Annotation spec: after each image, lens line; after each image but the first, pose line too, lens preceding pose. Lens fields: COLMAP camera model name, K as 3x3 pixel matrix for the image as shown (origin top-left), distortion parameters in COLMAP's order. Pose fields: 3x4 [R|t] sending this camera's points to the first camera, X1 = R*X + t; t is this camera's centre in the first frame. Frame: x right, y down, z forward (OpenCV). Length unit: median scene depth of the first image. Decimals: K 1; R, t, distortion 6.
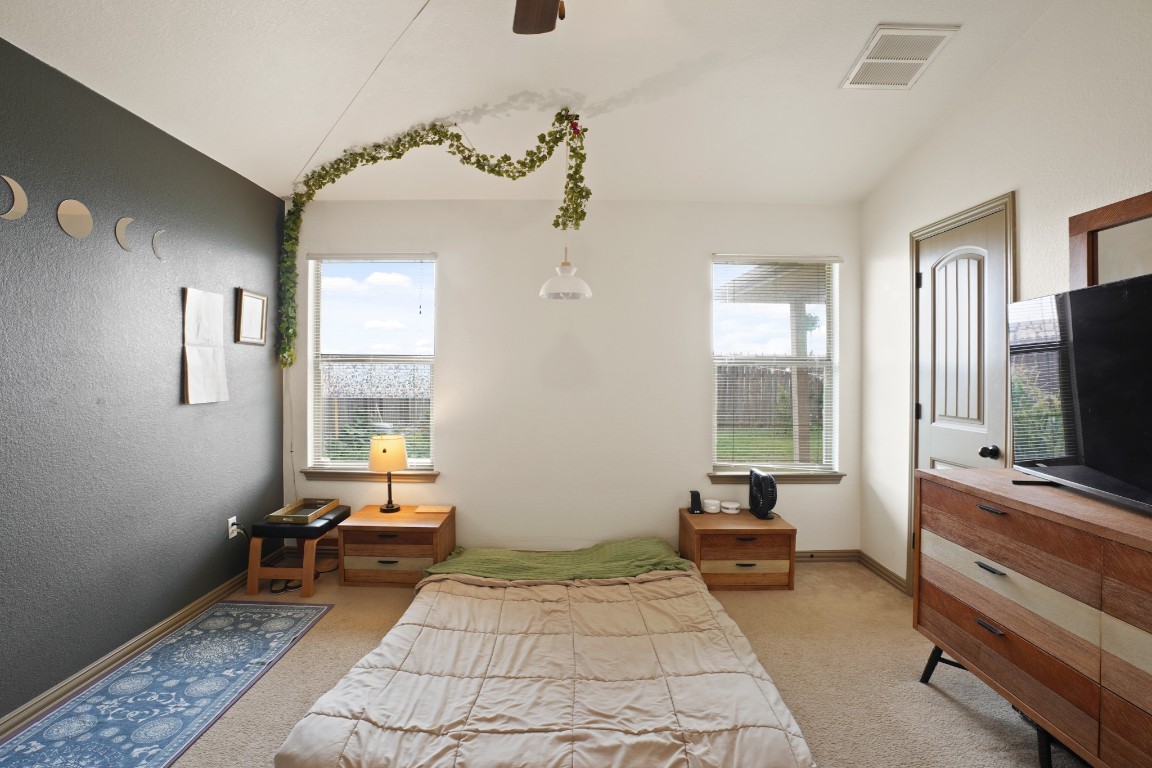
lens RADIAL K [[535.4, 0, 575.4], [0, 535.4, 372.5], [0, 0, 1]] dist [-0.001062, 0.000125]
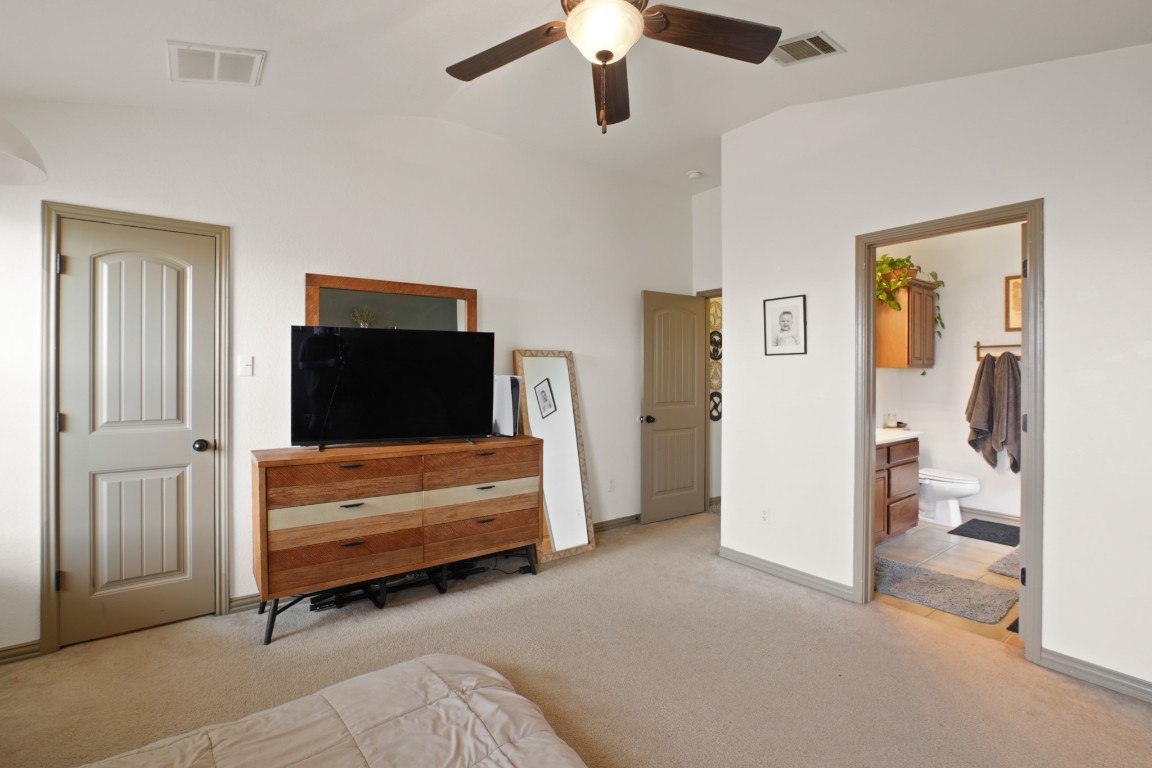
lens RADIAL K [[535.4, 0, 575.4], [0, 535.4, 372.5], [0, 0, 1]] dist [-0.001062, 0.000125]
pose [[-0.594405, -0.004536, 0.804153, -0.681399], [-0.001700, 0.999989, 0.004383, -0.012910], [-0.804164, 0.001238, -0.594406, 1.170218]]
